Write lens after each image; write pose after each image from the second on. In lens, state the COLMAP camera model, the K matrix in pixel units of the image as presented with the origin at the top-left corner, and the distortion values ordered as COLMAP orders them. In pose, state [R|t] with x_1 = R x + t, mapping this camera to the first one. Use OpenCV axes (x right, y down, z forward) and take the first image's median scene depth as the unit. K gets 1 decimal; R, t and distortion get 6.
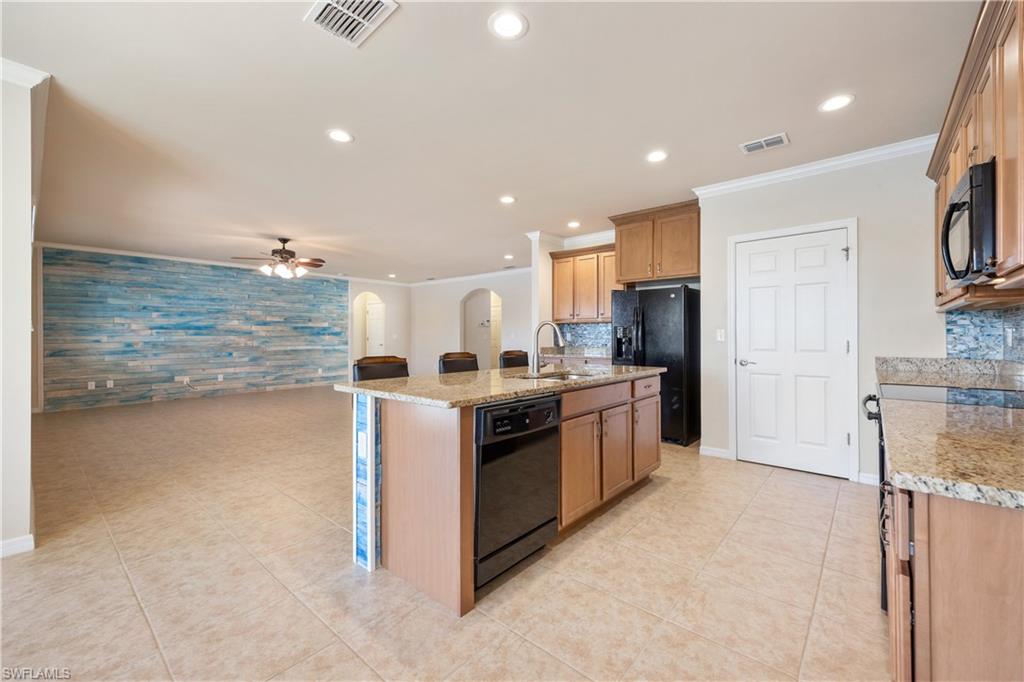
lens RADIAL K [[412.7, 0, 515.2], [0, 412.7, 335.4], [0, 0, 1]] dist [0.007899, 0.000373]
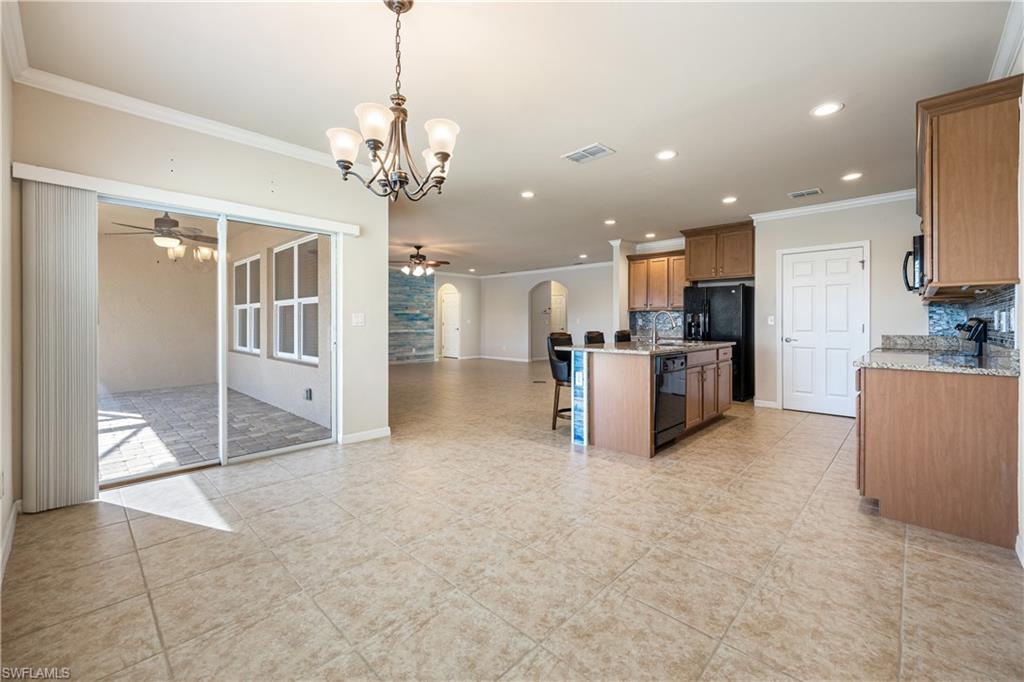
lens RADIAL K [[412.7, 0, 514.8], [0, 412.7, 323.7], [0, 0, 1]] dist [0.007899, 0.000373]
pose [[0.998582, 0.002533, -0.053168, -0.171201], [-0.002273, 0.999985, 0.004953, 0.003587], [0.053180, -0.004826, 0.998573, -0.259865]]
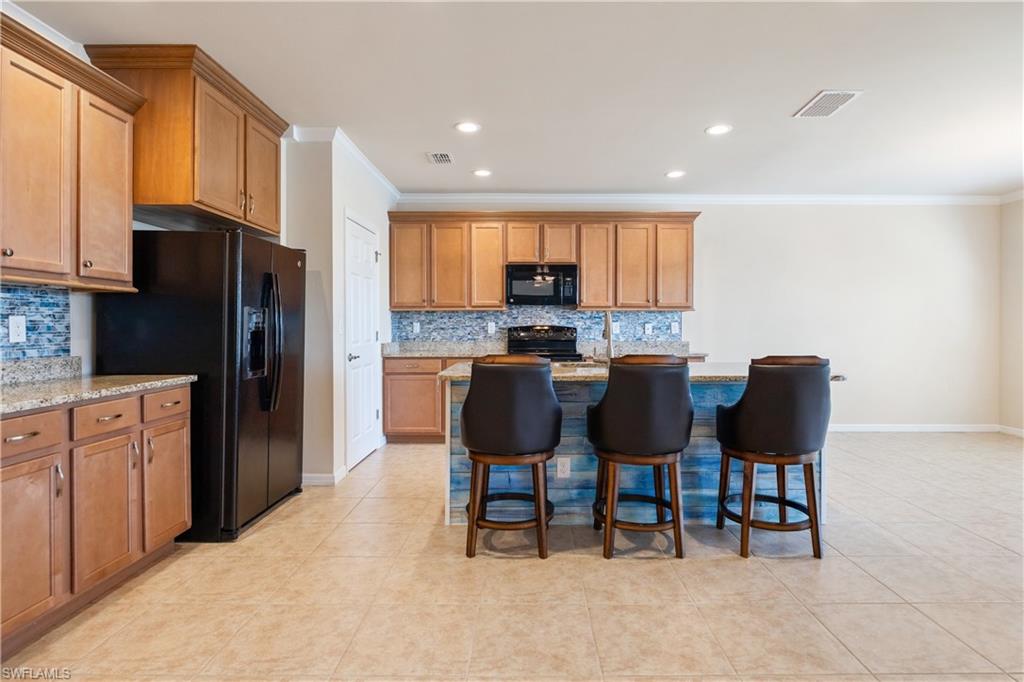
lens RADIAL K [[532.5, 0, 524.0], [0, 532.5, 327.3], [0, 0, 1]] dist [-0.001907, -0.000221]
pose [[-0.648642, -0.002266, 0.761090, -0.304516], [-0.002622, 0.999996, 0.000743, 0.000156], [-0.761089, -0.001514, -0.648646, 0.813855]]
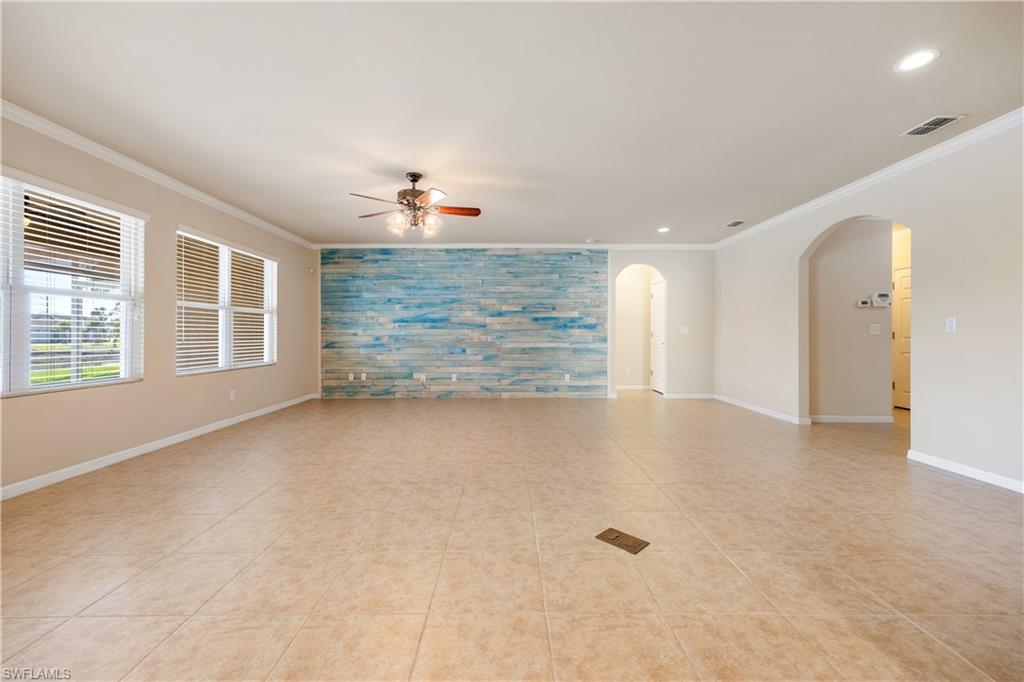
lens RADIAL K [[412.7, 0, 505.8], [0, 412.7, 334.7], [0, 0, 1]] dist [0.007899, 0.000373]
pose [[0.655753, 0.000729, -0.754975, 0.013677], [-0.000061, 1.000000, 0.000913, 0.014259], [0.754975, -0.000553, 0.655753, 0.640226]]
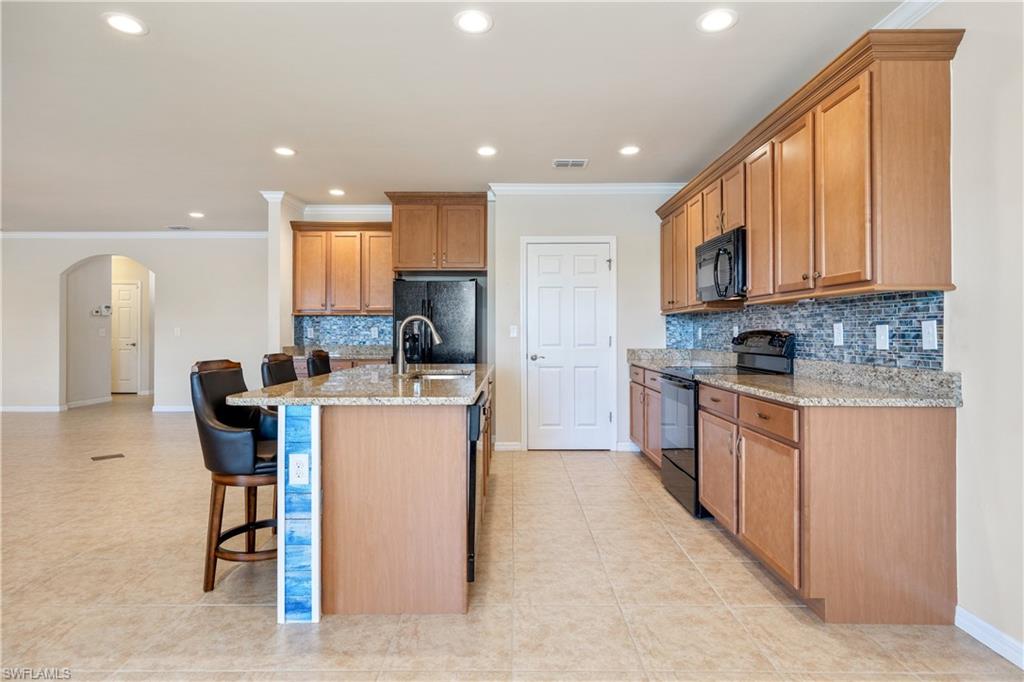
lens RADIAL K [[548.3, 0, 505.0], [0, 548.3, 329.2], [0, 0, 1]] dist [0.000134, 0.001800]
pose [[0.768491, 0.004069, 0.639847, -0.227192], [-0.002318, 0.999991, -0.003575, -0.000524], [-0.639856, 0.001264, 0.768494, -0.018997]]
